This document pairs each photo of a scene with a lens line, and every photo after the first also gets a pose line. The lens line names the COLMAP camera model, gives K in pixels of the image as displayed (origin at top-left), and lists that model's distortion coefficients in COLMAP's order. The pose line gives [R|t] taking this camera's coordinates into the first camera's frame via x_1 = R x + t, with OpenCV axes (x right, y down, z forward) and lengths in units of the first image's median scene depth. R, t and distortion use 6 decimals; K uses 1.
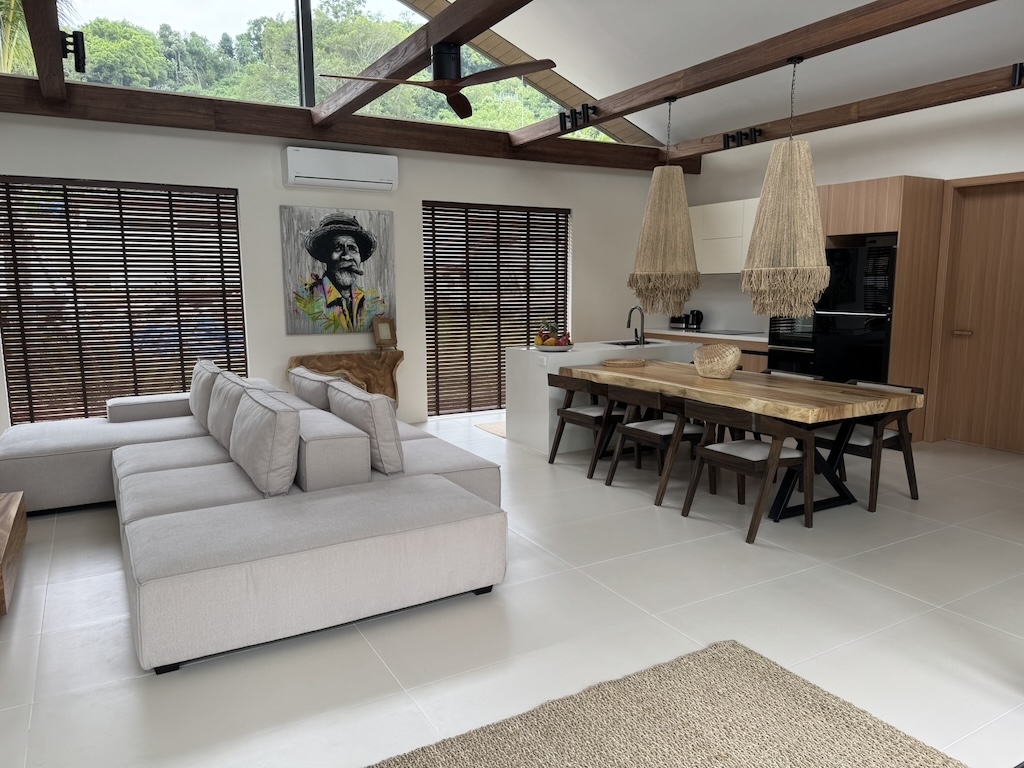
lens RADIAL K [[703.4, 0, 512.0], [0, 703.4, 384.0], [0, 0, 1]] dist [0.208919, -0.413909]
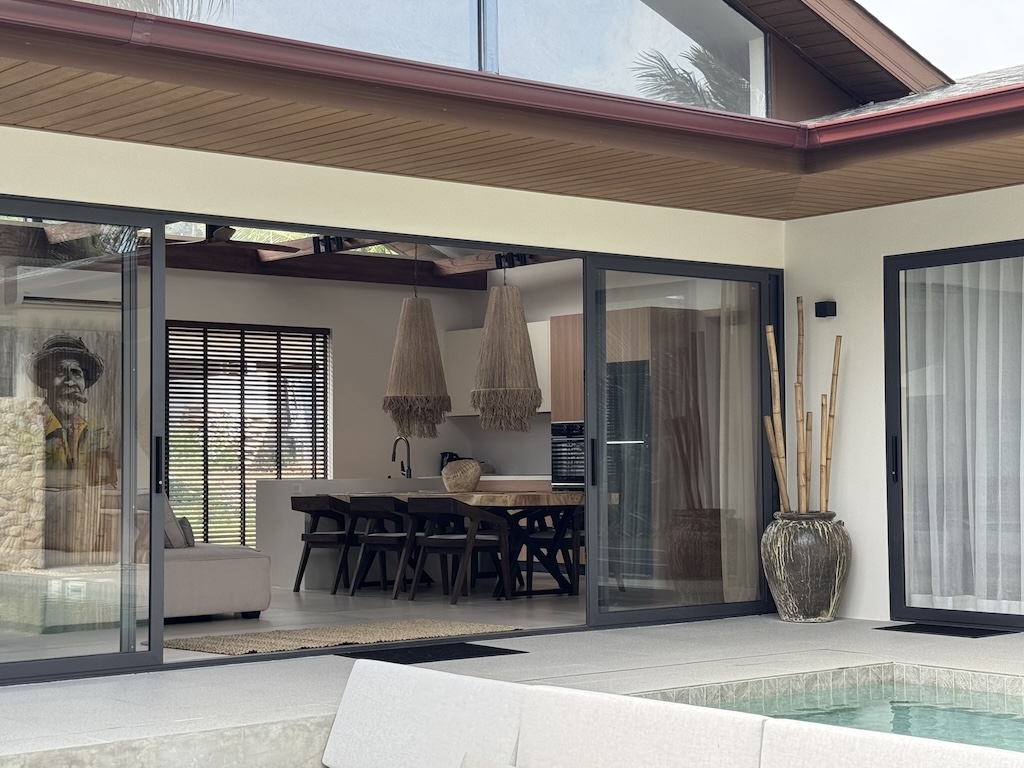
lens RADIAL K [[1792.5, 0, 512.0], [0, 1792.5, 384.0], [0, 0, 1]] dist [0.138056, 0.020930]
pose [[0.986449, 0.004551, 0.164005, -0.060485], [0.026898, 0.981604, -0.189022, 0.258221], [-0.161848, 0.190872, 0.968180, -1.237550]]
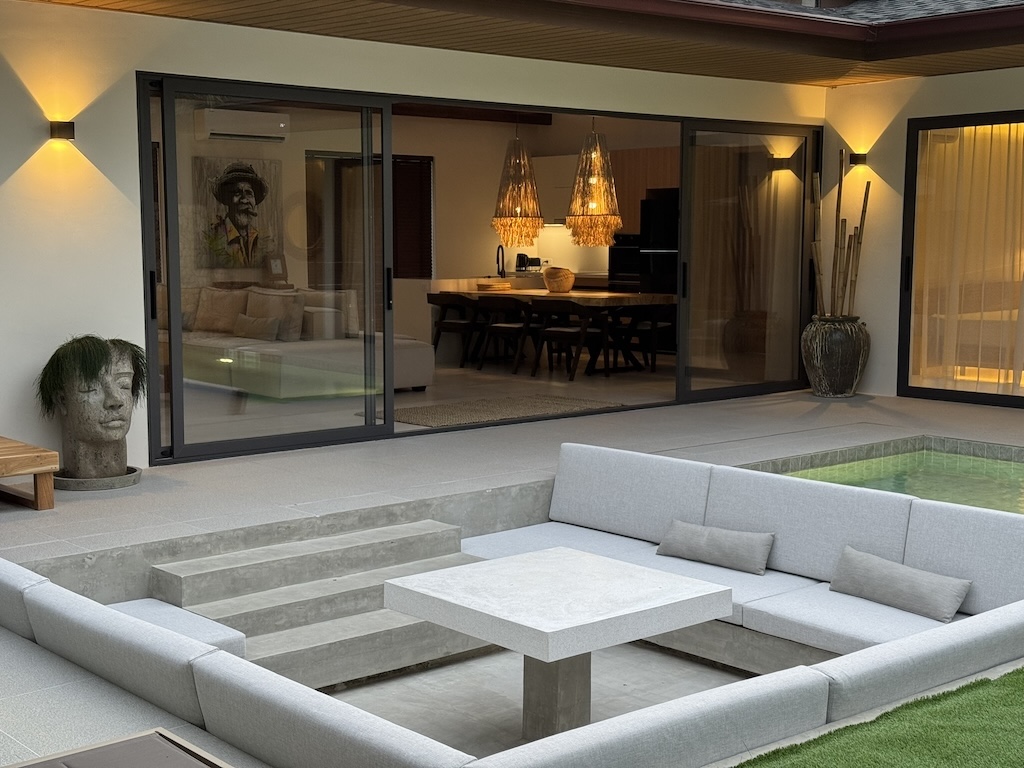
lens RADIAL K [[1417.4, 0, 512.0], [0, 1417.4, 384.0], [0, 0, 1]] dist [0.191036, -0.018476]
pose [[0.982746, -0.013527, 0.184462, -0.237863], [0.021158, 0.998997, -0.039463, 0.212199], [-0.183744, 0.042685, 0.982047, -1.300453]]
